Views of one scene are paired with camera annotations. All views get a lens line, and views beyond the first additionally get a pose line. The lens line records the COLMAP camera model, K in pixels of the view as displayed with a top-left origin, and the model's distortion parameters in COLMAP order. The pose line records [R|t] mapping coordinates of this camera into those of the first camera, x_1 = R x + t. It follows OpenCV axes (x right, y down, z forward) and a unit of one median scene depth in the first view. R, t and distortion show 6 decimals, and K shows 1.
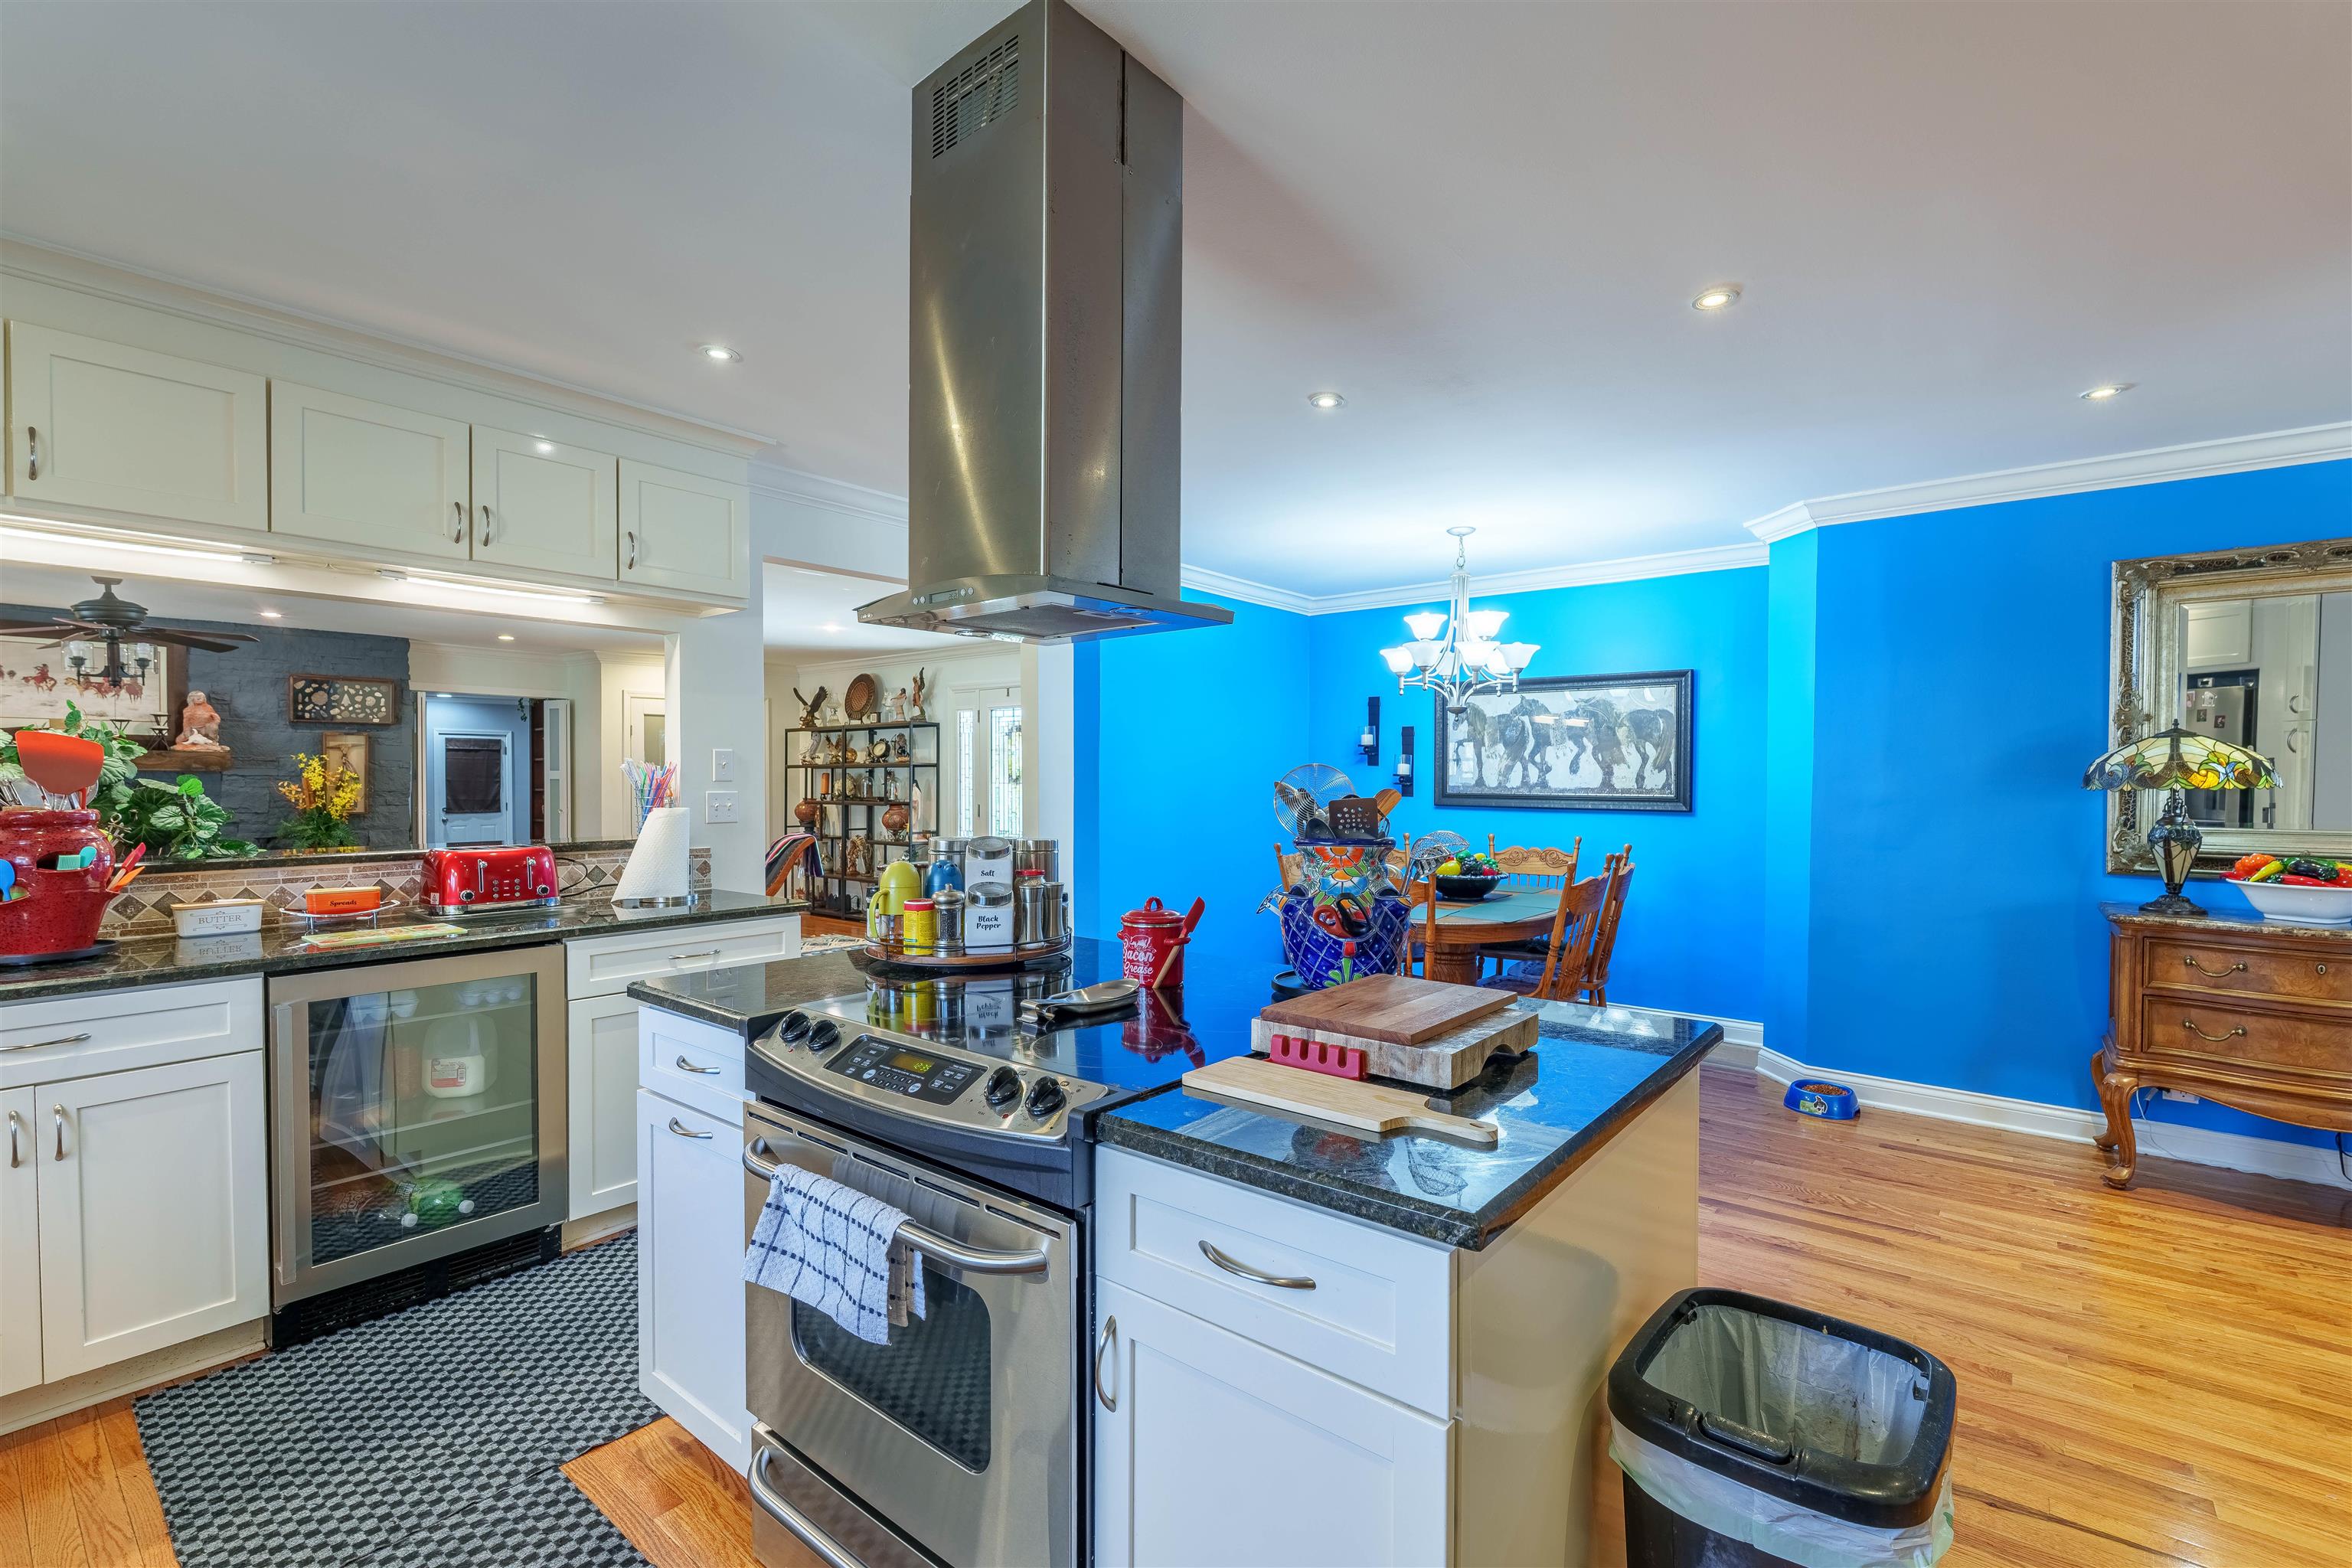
lens RADIAL K [[1033.3, 0, 1177.1], [0, 1033.3, 791.4], [0, 0, 1]] dist [-0.001169, 0.000596]
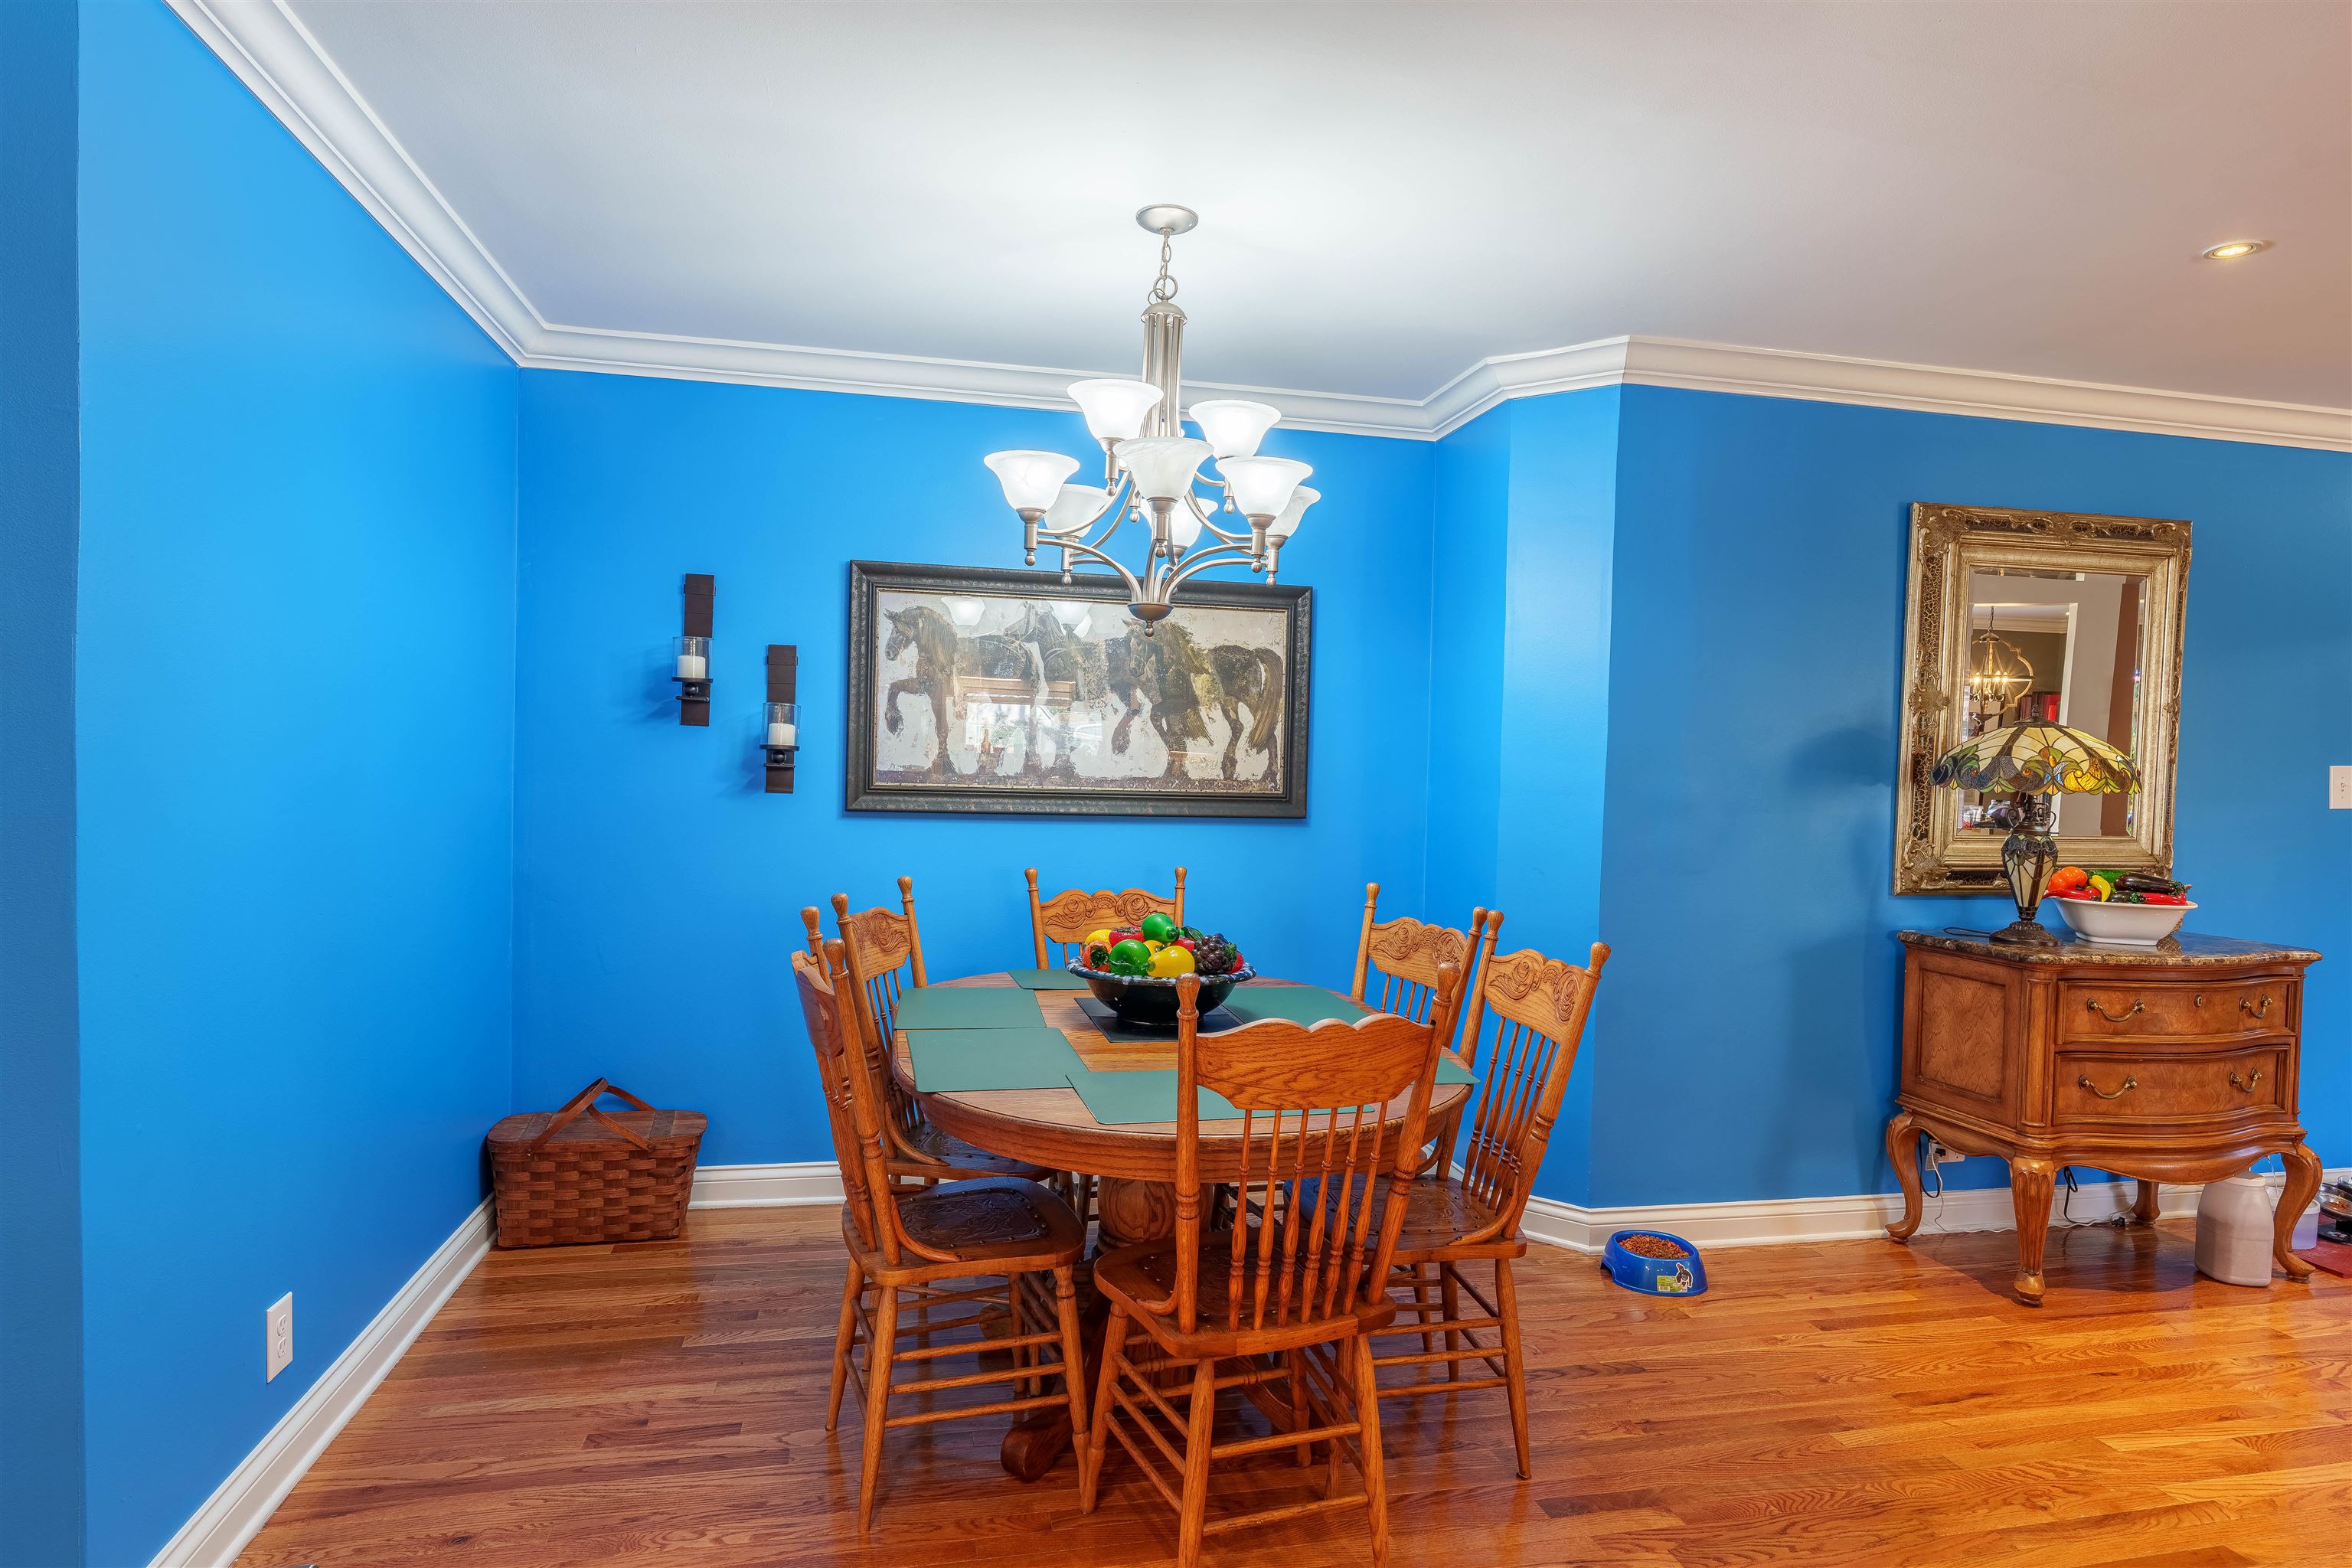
lens RADIAL K [[1297.6, 0, 1170.9], [0, 1297.6, 795.1], [0, 0, 1]] dist [-0.002824, -0.000162]
pose [[0.620885, -0.007273, 0.783868, -0.160641], [-0.009218, 0.999820, 0.016578, -0.006159], [-0.783847, -0.017518, 0.620706, 0.573287]]
